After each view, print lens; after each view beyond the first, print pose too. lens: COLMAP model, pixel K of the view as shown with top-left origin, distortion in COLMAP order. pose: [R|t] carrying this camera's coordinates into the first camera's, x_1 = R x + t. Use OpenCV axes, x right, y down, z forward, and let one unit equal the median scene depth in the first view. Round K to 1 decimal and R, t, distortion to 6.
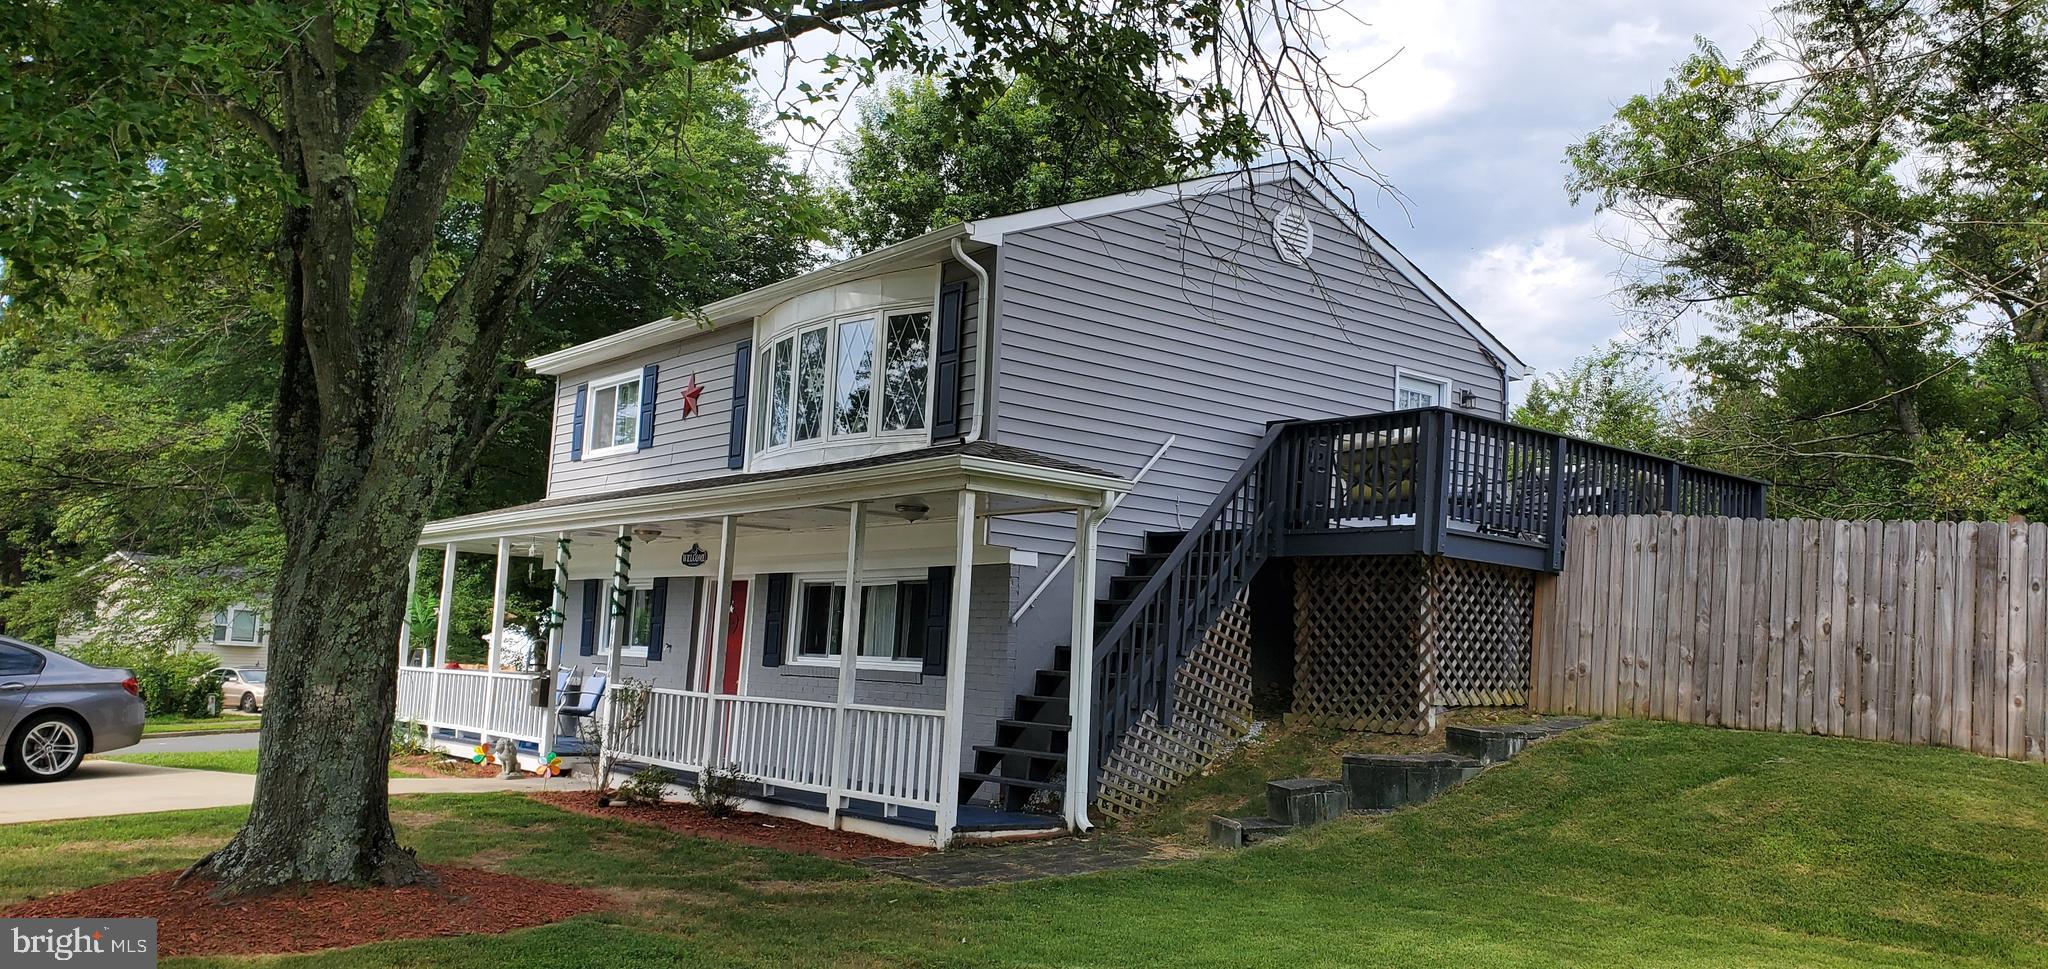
lens RADIAL K [[1606.2, 0, 1024.0], [0, 1606.2, 484.5], [0, 0, 1]] dist [0.117483, -0.184309]
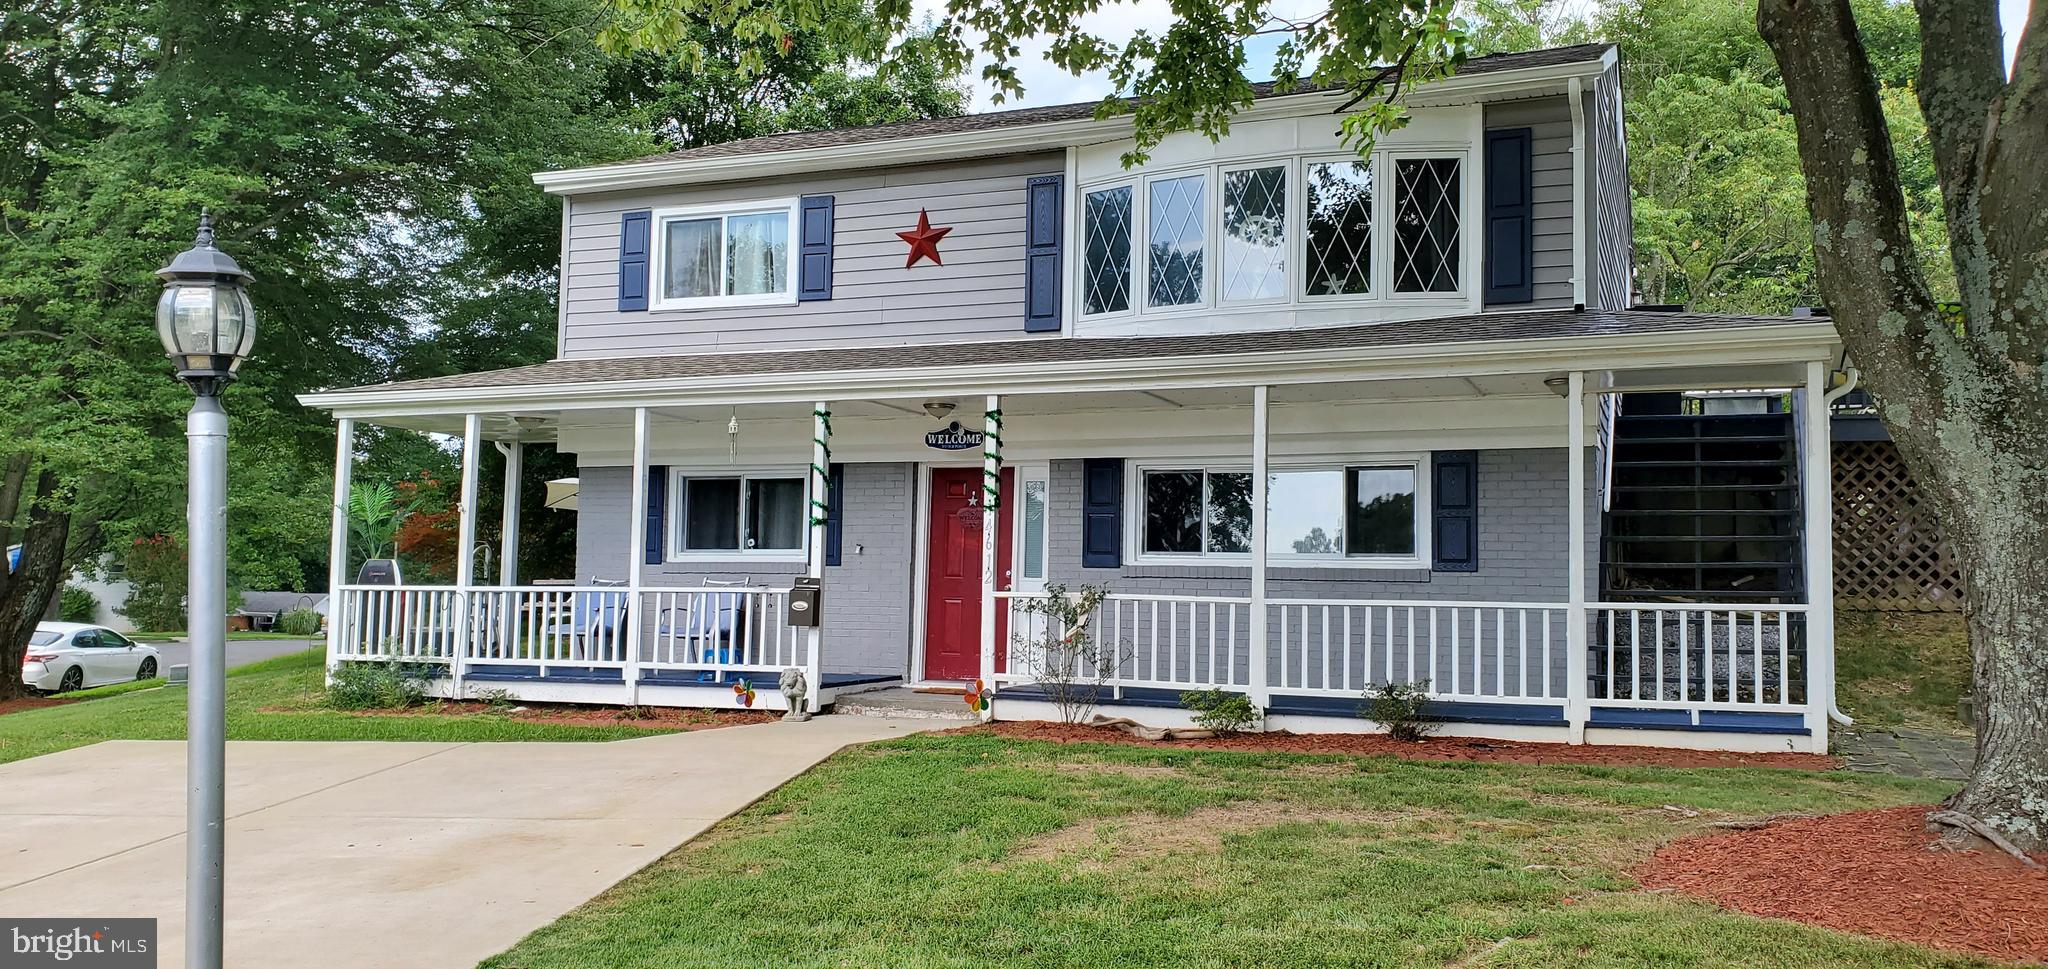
lens RADIAL K [[1606.2, 0, 1024.0], [0, 1606.2, 484.5], [0, 0, 1]] dist [0.117483, -0.184309]
pose [[0.869546, 0.000373, 0.493852, -0.590332], [-0.029524, 0.998250, 0.051230, 0.026542], [-0.492969, -0.059128, 0.868035, 0.284734]]
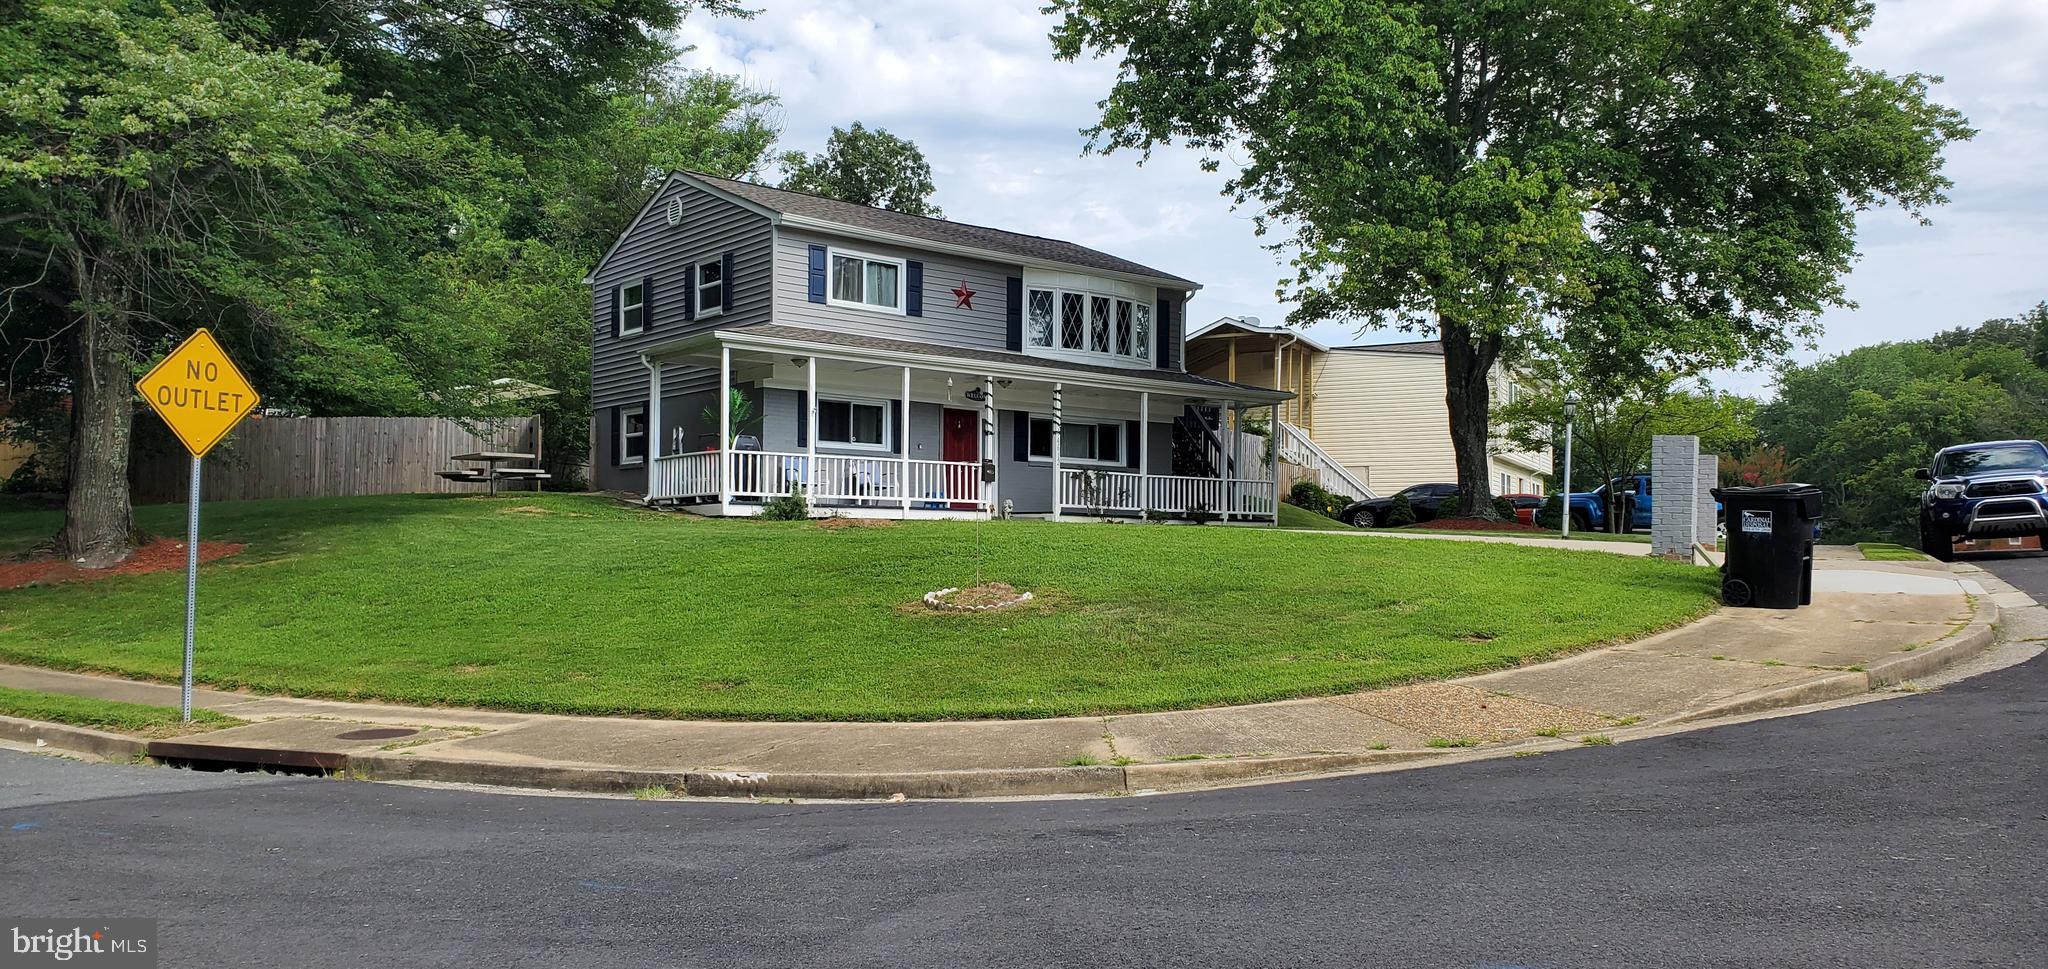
lens RADIAL K [[1606.2, 0, 1024.0], [0, 1606.2, 484.5], [0, 0, 1]] dist [0.117483, -0.184309]
pose [[-0.018316, 0.001806, 0.999831, -1.932937], [-0.124865, 0.992165, -0.004080, 0.141786], [-0.992005, -0.124919, -0.017947, 0.998188]]
